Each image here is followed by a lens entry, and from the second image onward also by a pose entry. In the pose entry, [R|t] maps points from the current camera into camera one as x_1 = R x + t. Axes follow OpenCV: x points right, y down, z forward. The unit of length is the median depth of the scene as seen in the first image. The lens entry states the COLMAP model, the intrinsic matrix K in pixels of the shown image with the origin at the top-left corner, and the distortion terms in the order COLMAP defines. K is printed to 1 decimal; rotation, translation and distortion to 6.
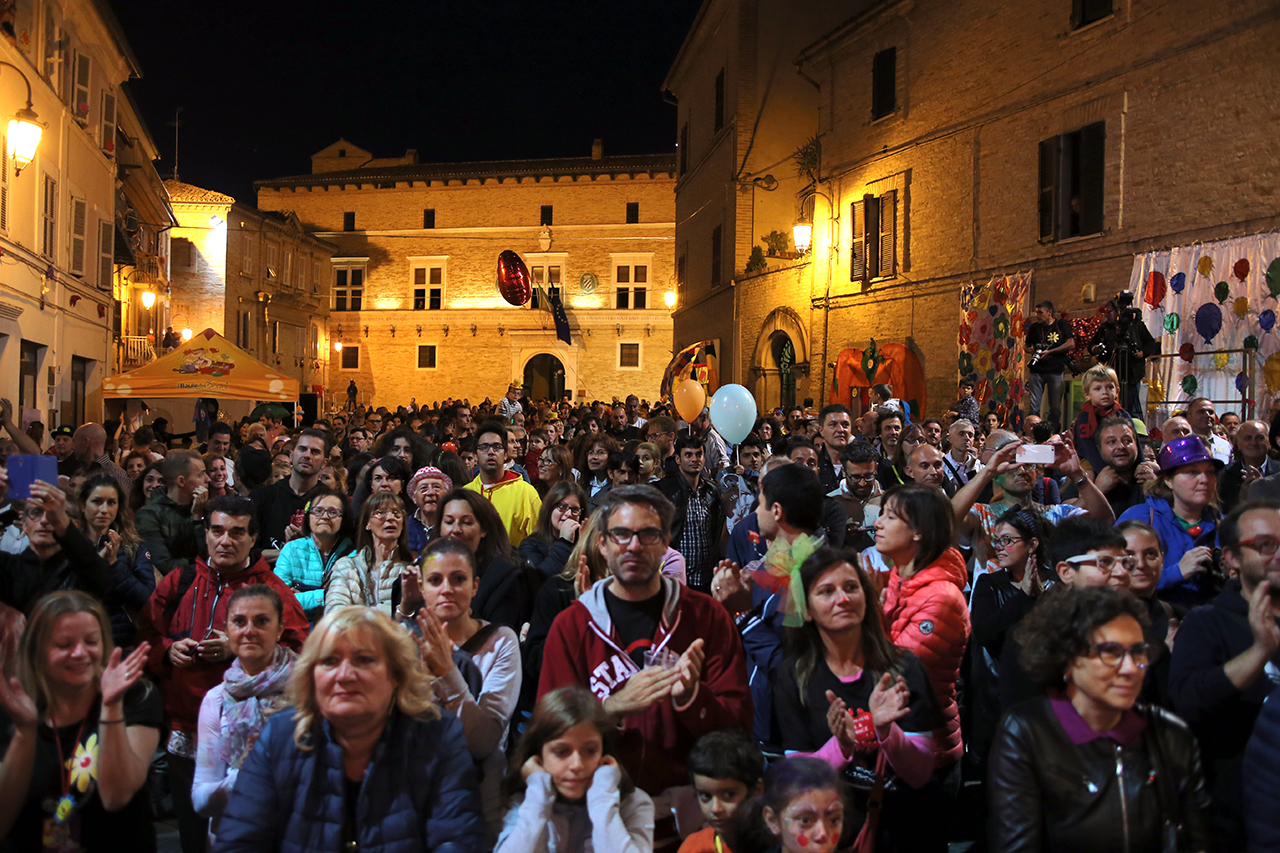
lens RADIAL K [[986.7, 0, 613.7], [0, 986.7, 444.2], [0, 0, 1]] dist [-0.085902, 0.070540]
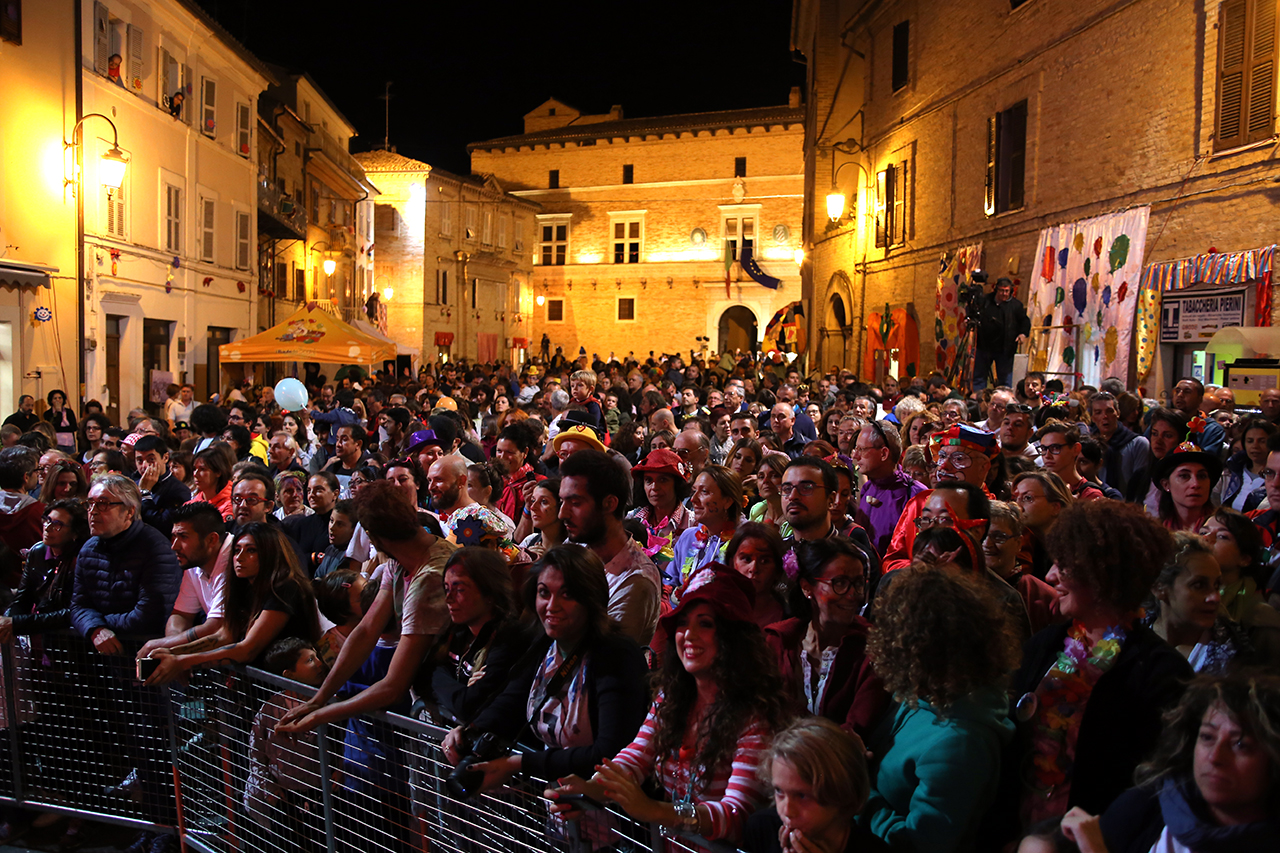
lens RADIAL K [[986.7, 0, 613.7], [0, 986.7, 444.2], [0, 0, 1]] dist [-0.085902, 0.070540]
pose [[0.973453, 0.019284, -0.228073, 0.093922], [-0.007460, 0.998588, 0.052591, -0.004439], [0.228766, -0.049493, 0.972223, -0.039421]]
